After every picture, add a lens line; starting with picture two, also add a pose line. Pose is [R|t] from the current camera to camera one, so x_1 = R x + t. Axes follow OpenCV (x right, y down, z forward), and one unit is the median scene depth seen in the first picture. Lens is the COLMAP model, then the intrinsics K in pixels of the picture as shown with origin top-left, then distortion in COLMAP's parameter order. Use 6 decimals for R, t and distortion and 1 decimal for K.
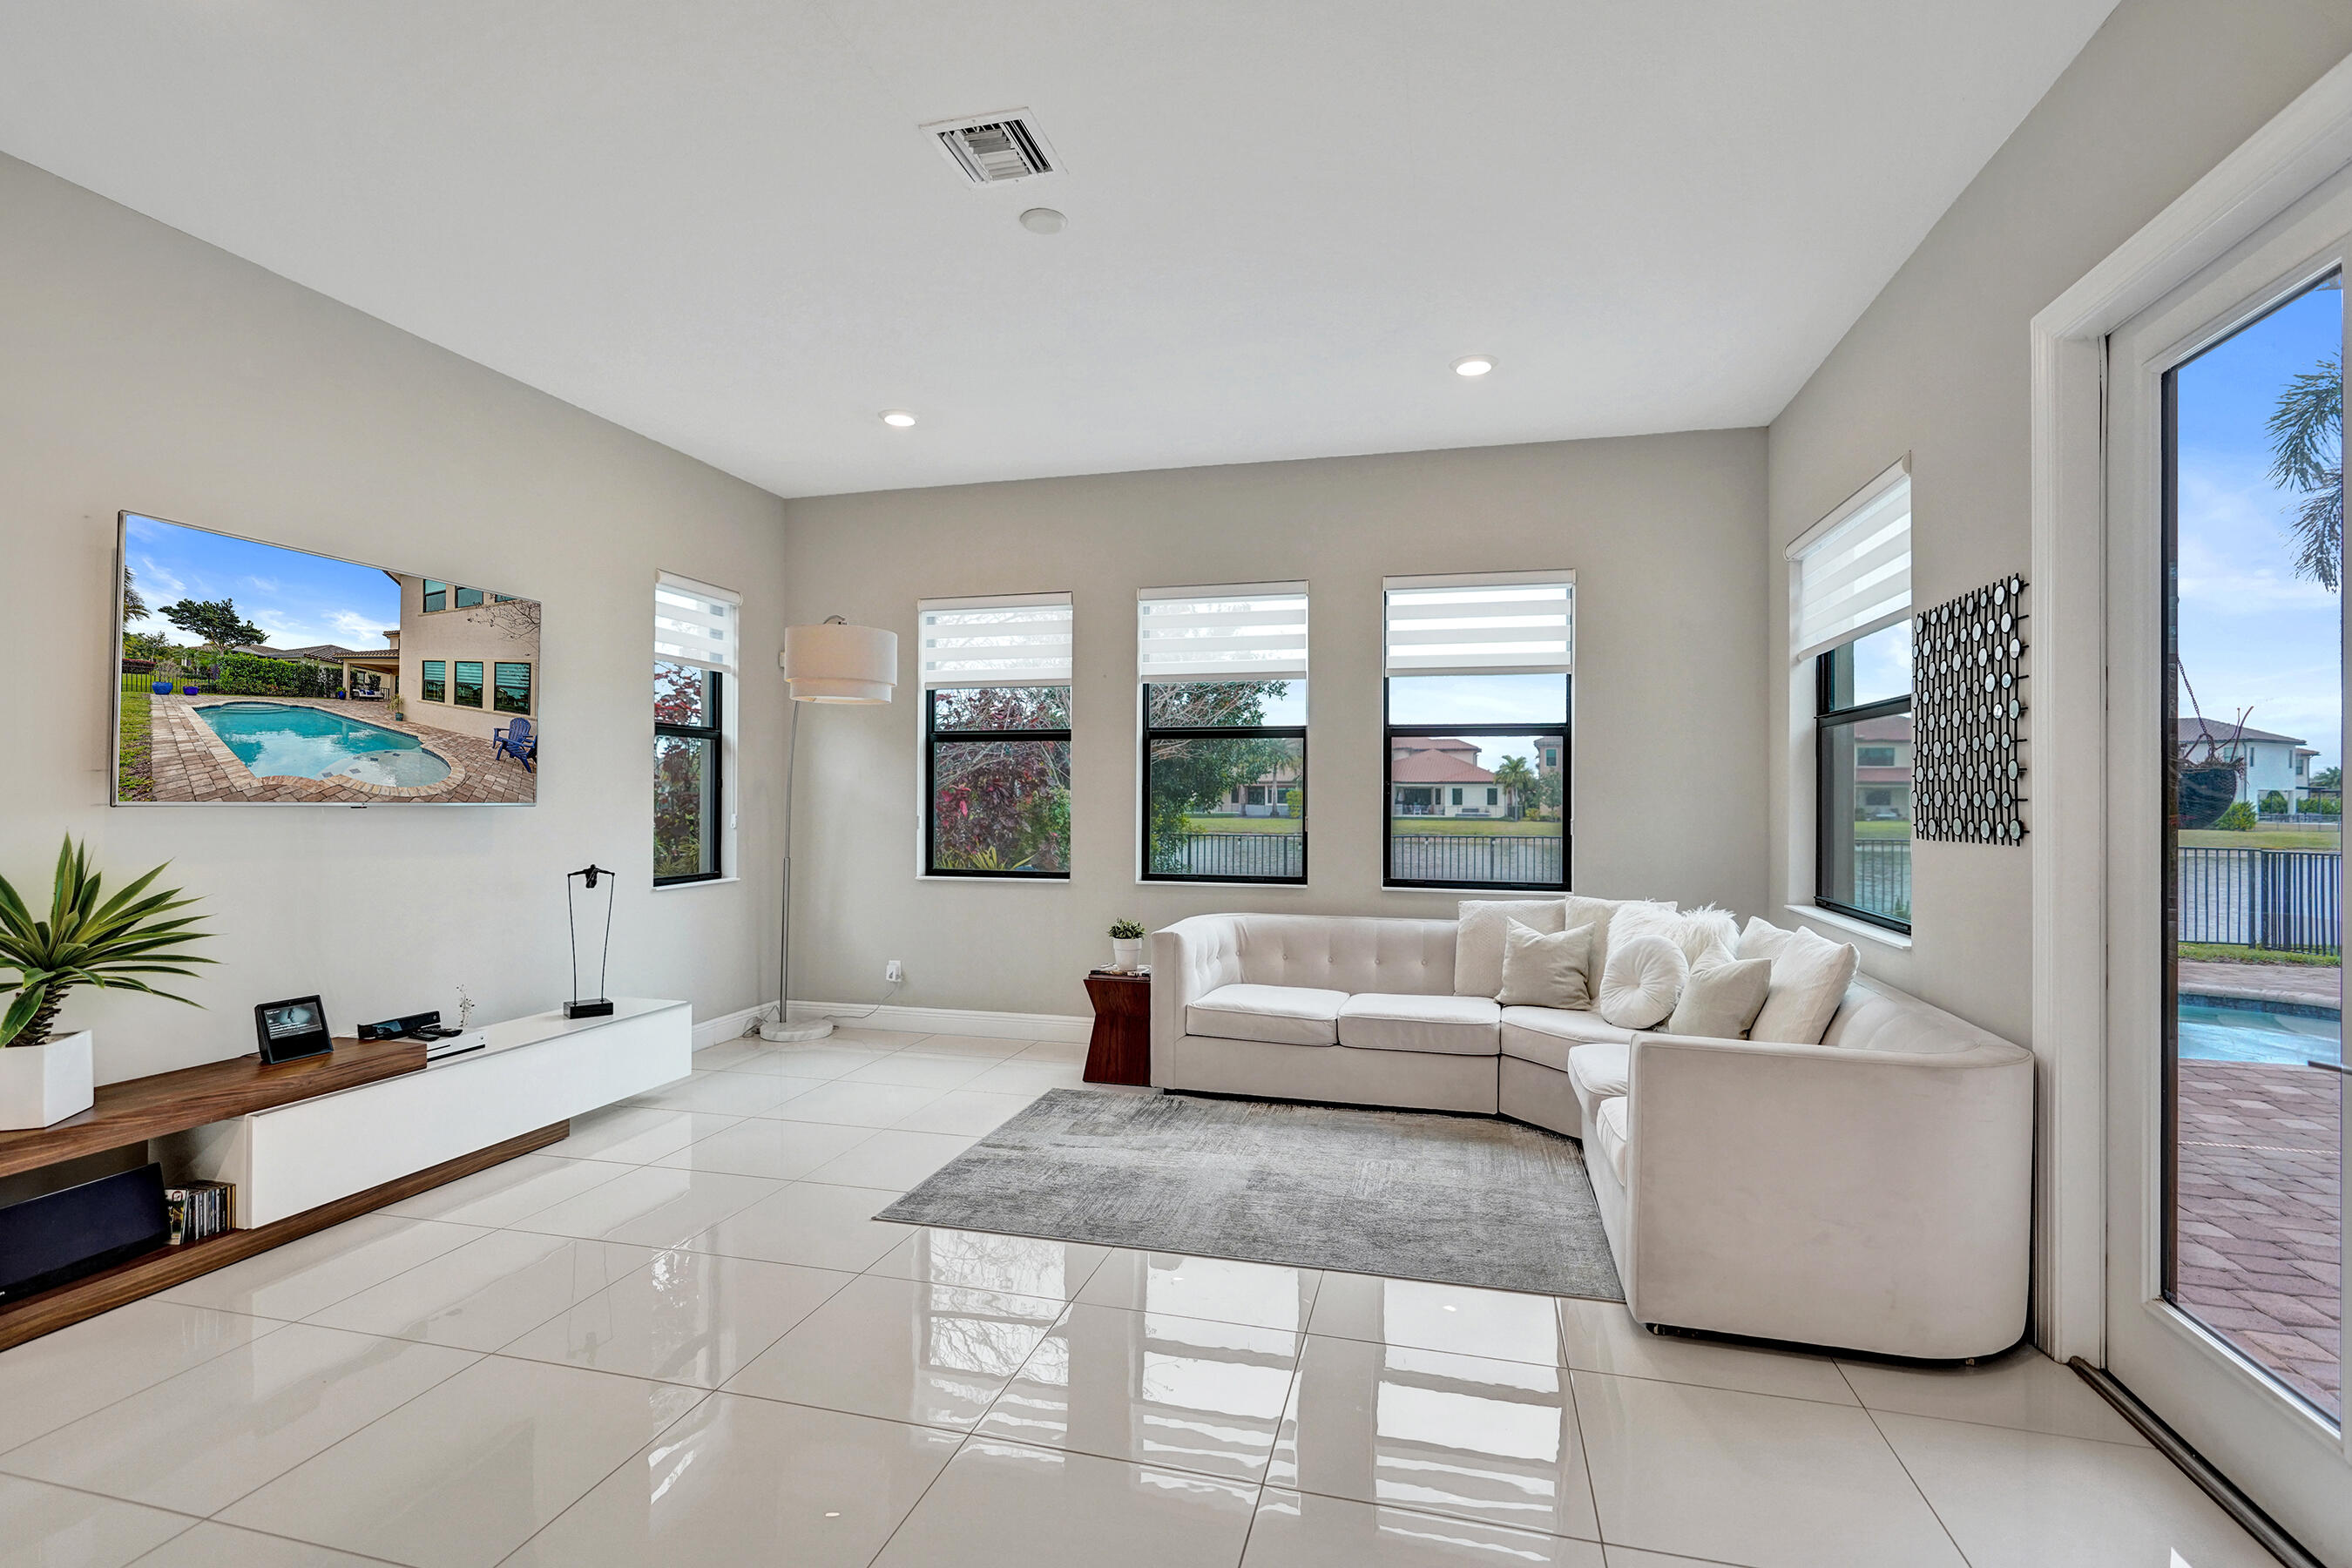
lens RADIAL K [[1030.7, 0, 1216.0], [0, 1030.7, 786.4], [0, 0, 1]] dist [-0.017709, -0.000159]
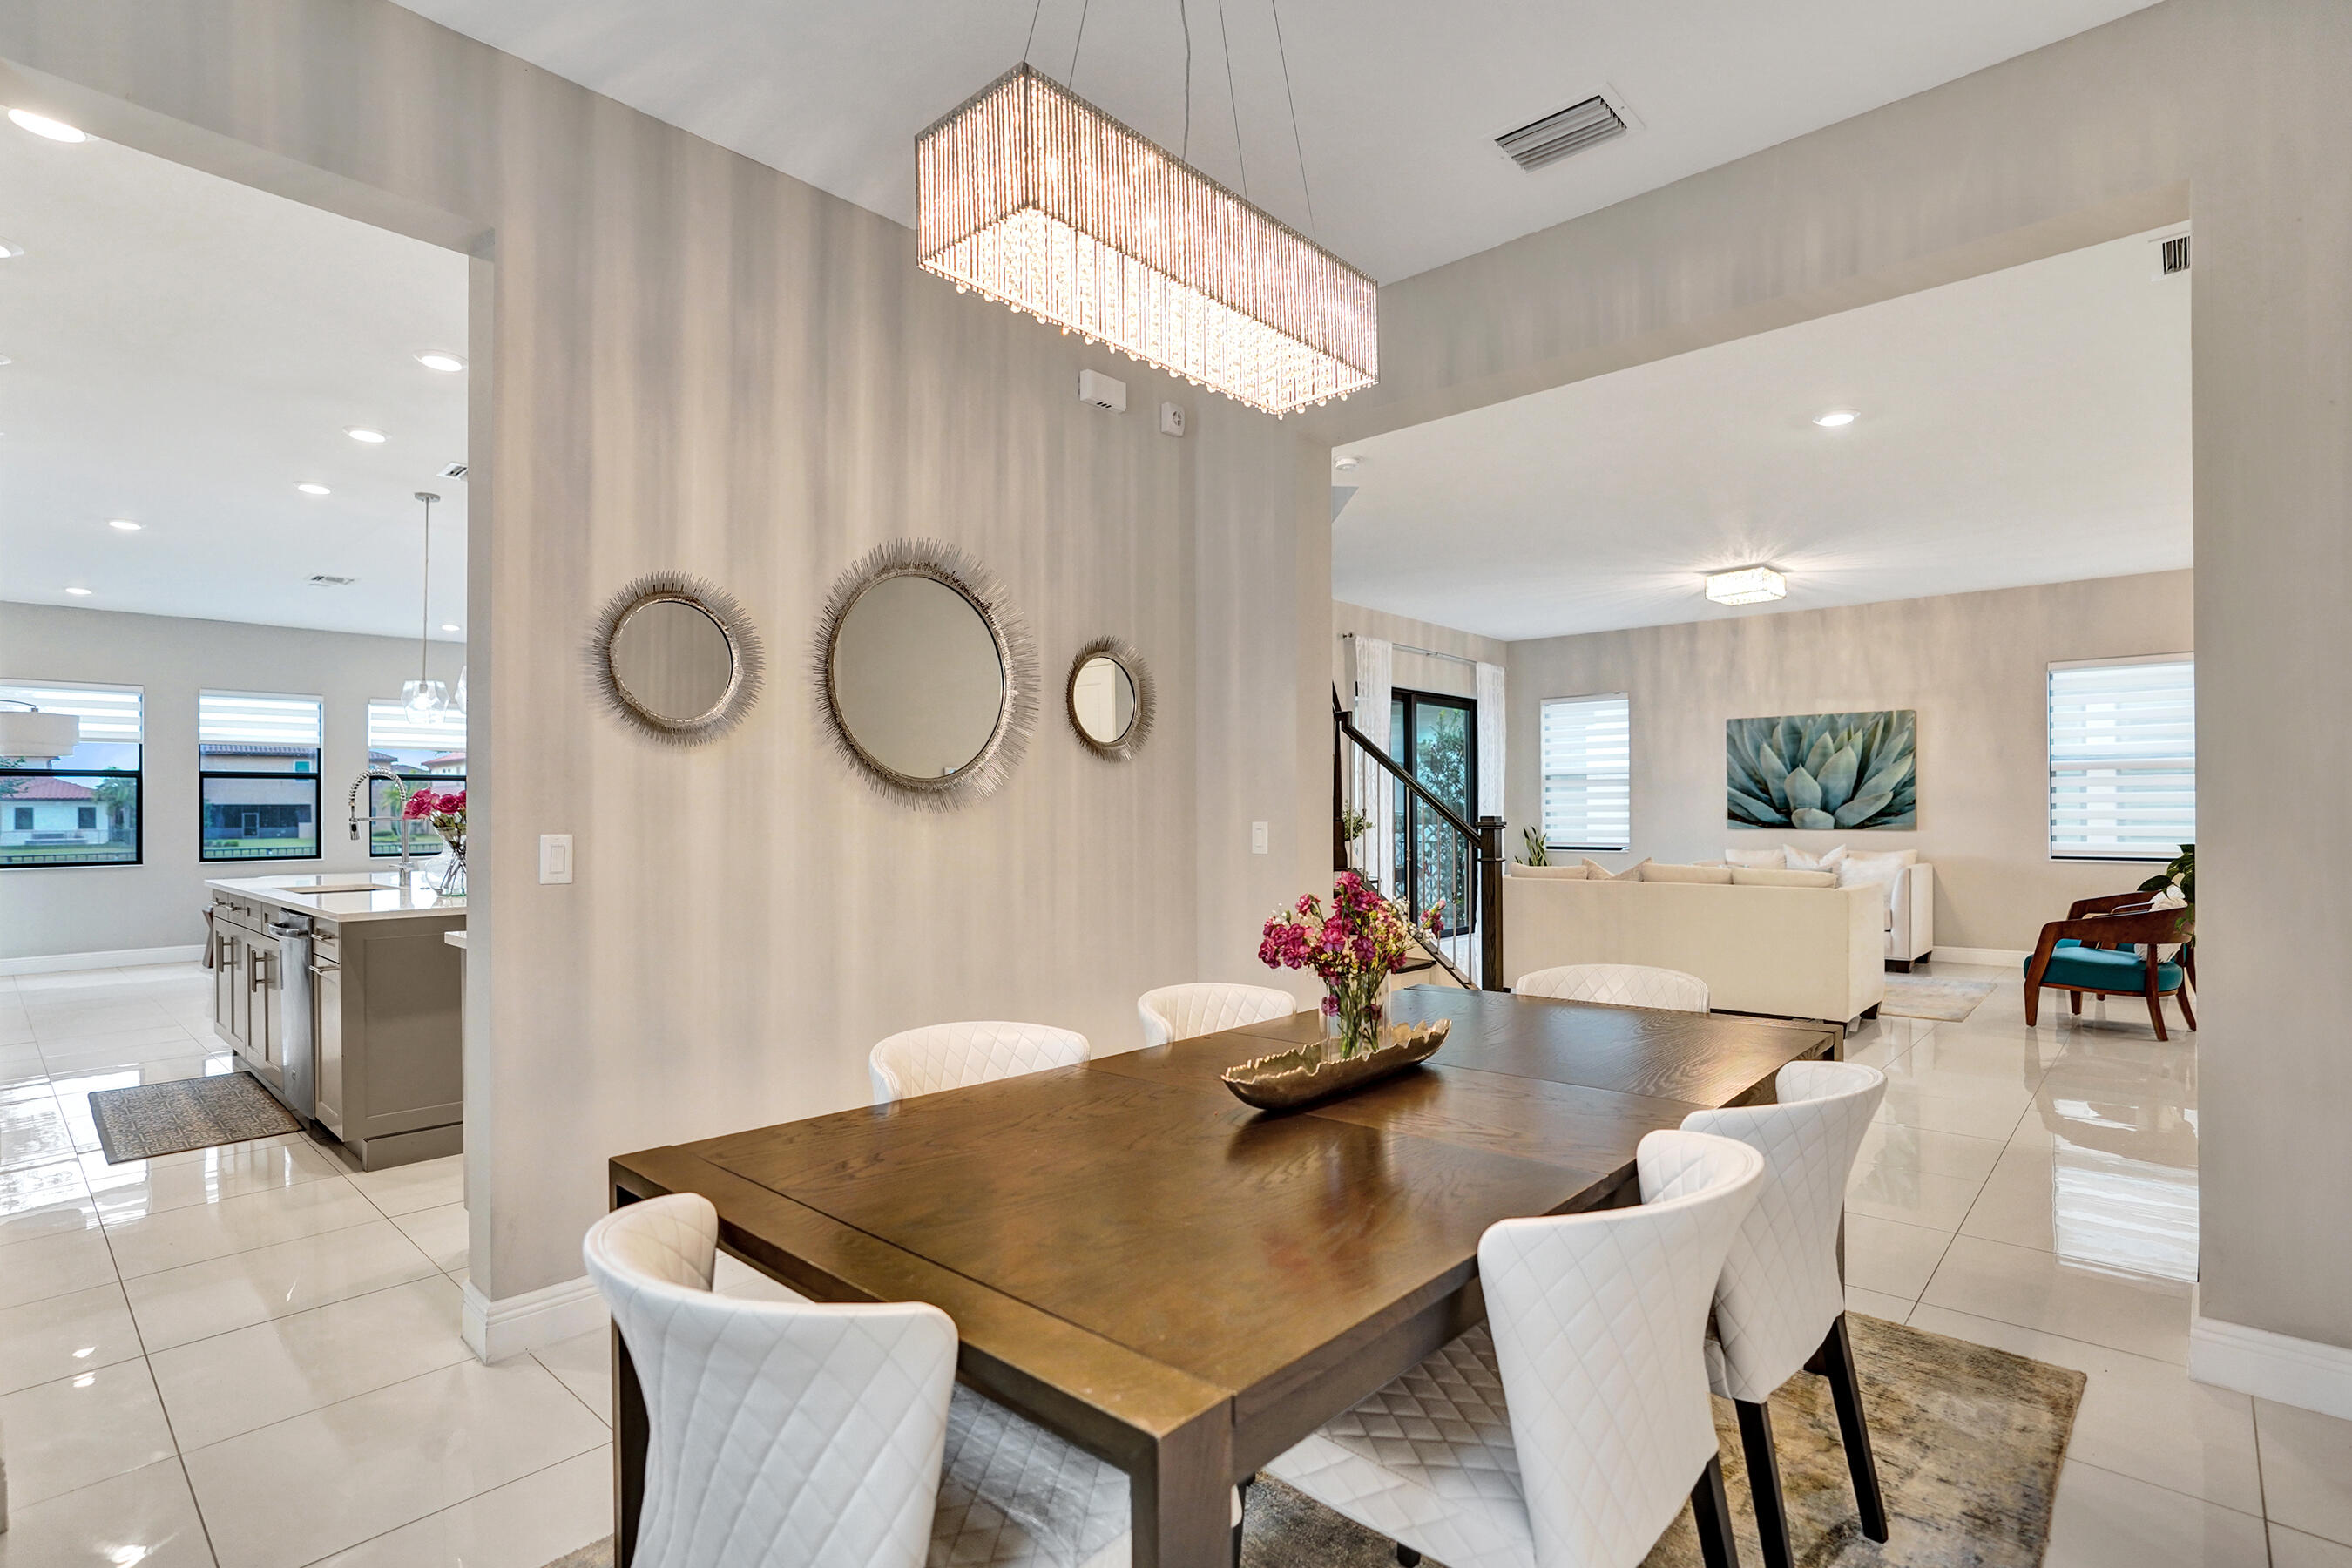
lens RADIAL K [[1121.7, 0, 1172.4], [0, 1121.7, 808.3], [0, 0, 1]] dist [-0.002215, -0.000455]
pose [[0.471639, -0.005155, 0.881777, -0.943560], [0.001194, 0.999986, 0.005207, -0.004647], [-0.881791, -0.001403, 0.471639, -1.275005]]
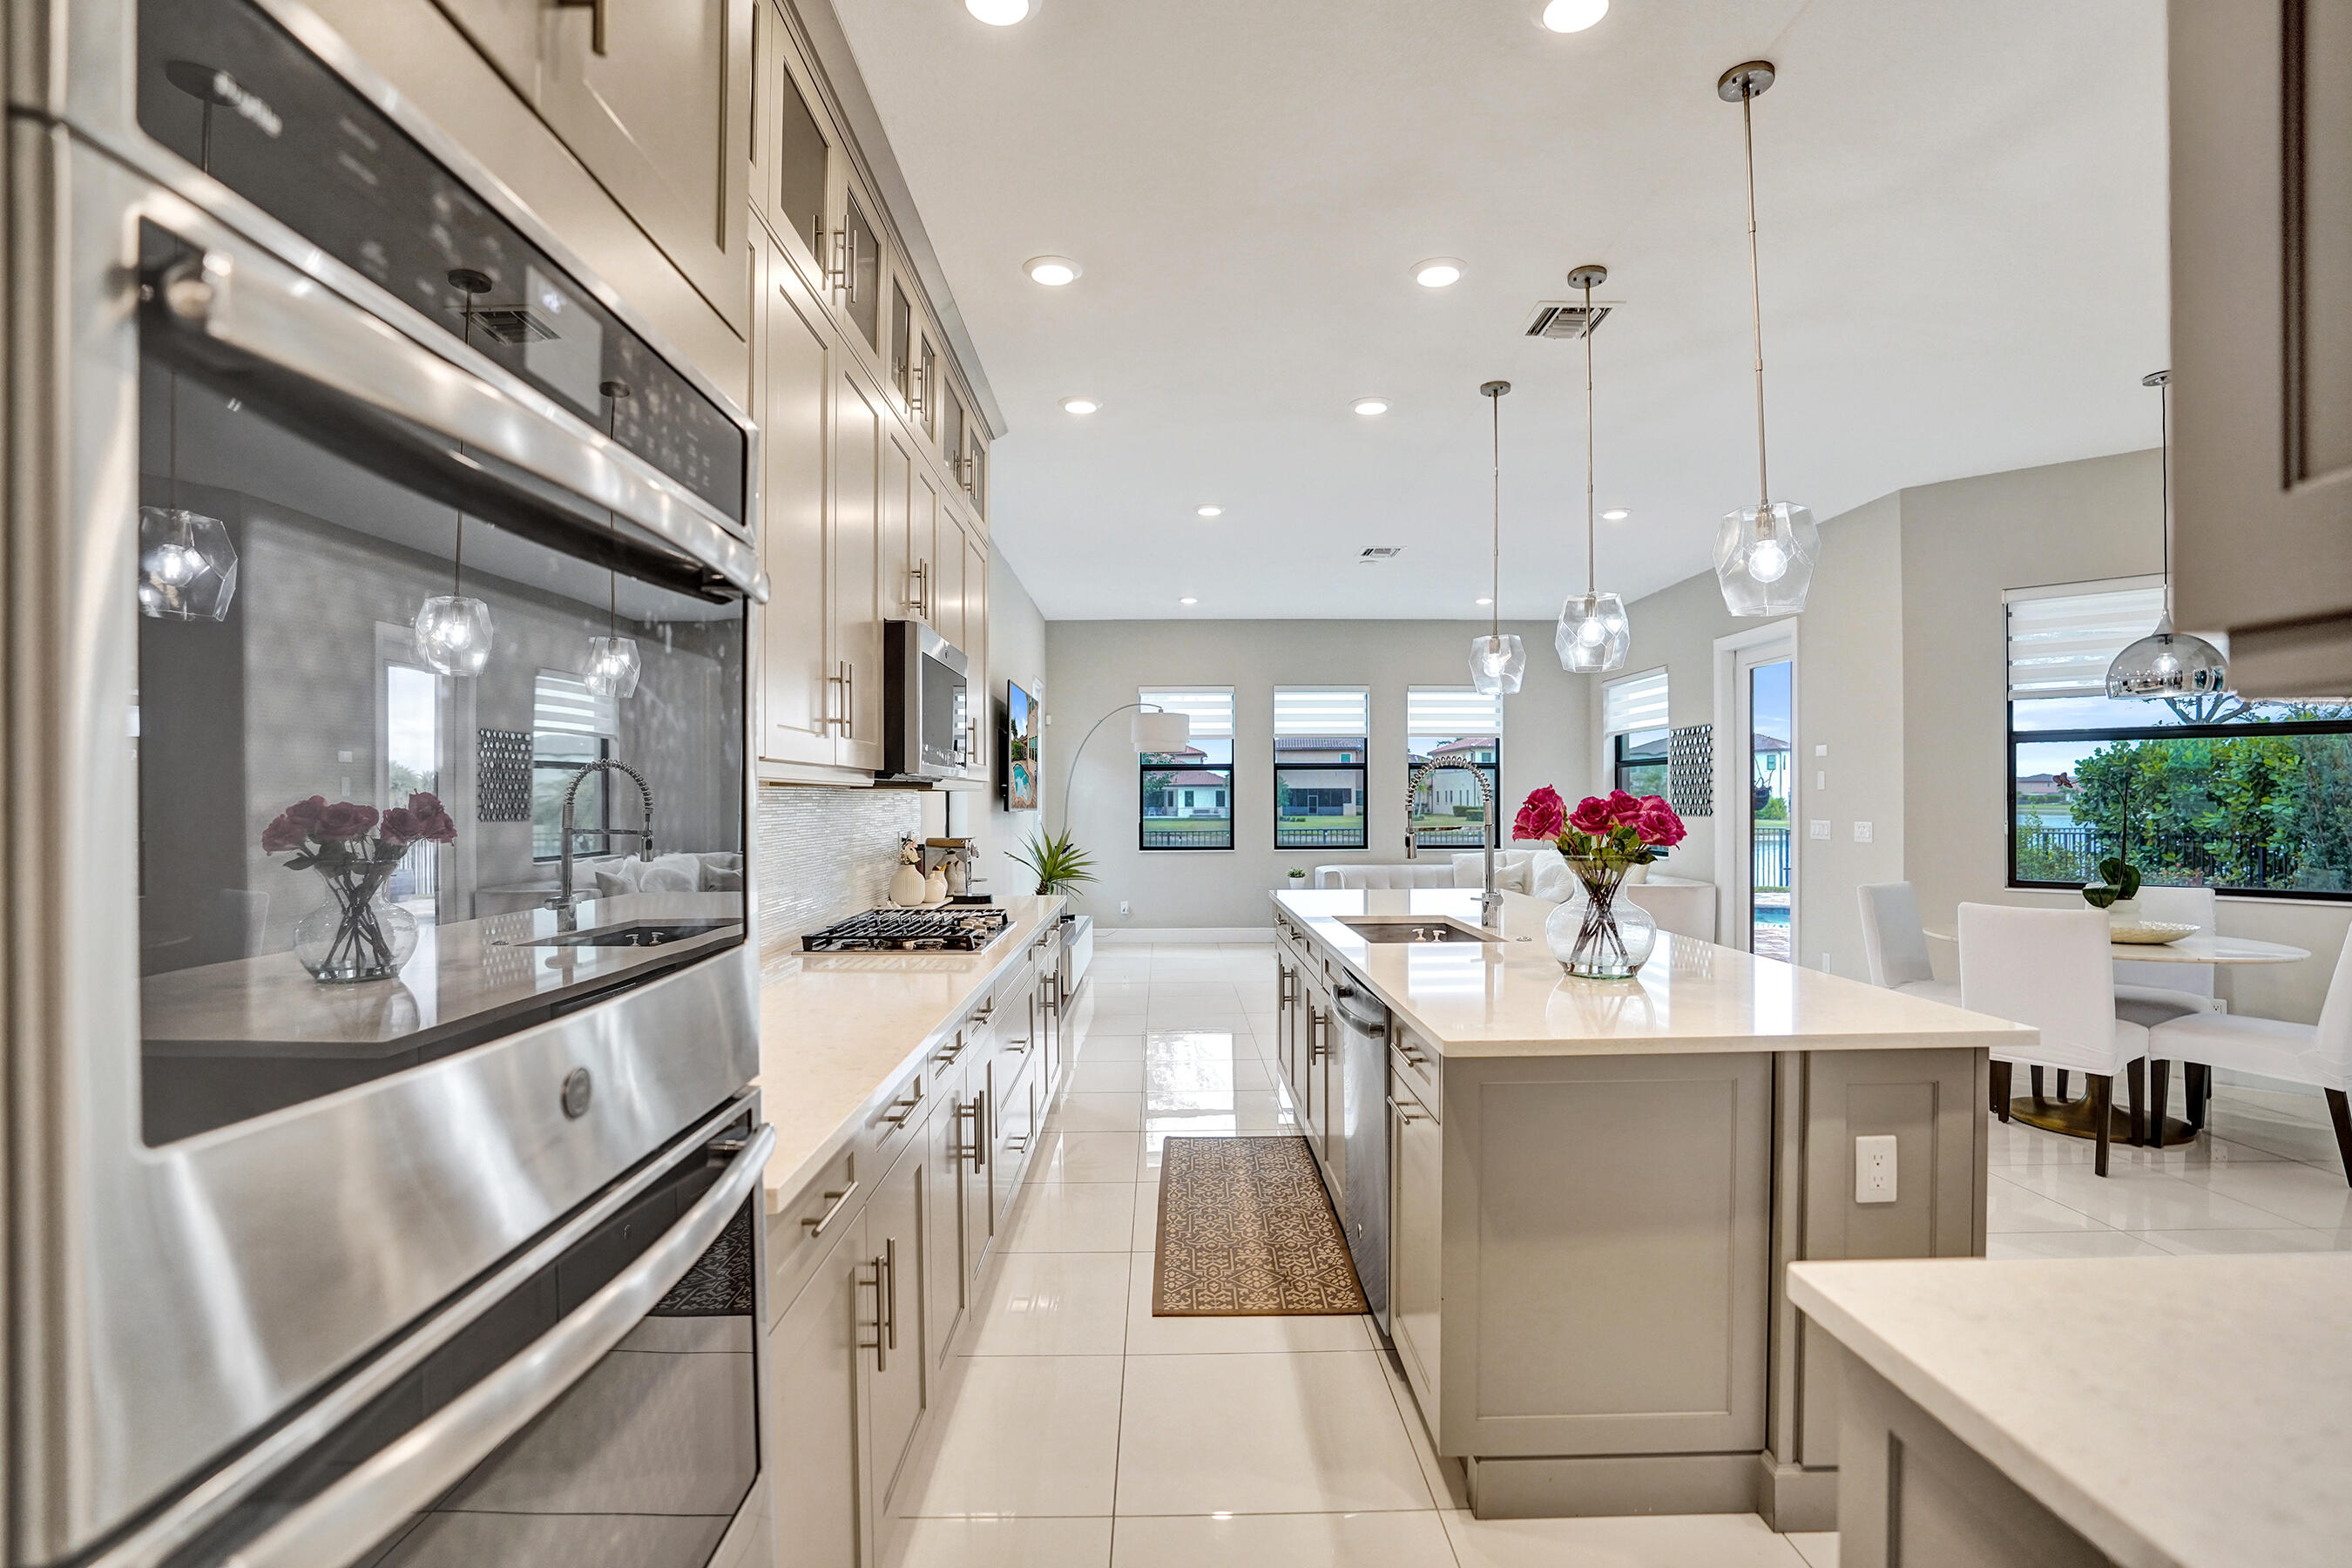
lens RADIAL K [[1069.3, 0, 1176.0], [0, 1069.3, 784.0], [0, 0, 1]] dist [-0.053394, 0.000007]
pose [[0.965567, -0.003359, 0.260134, -0.721660], [0.004444, 0.999984, -0.003581, -0.015979], [-0.260118, 0.004614, 0.965566, -0.742726]]
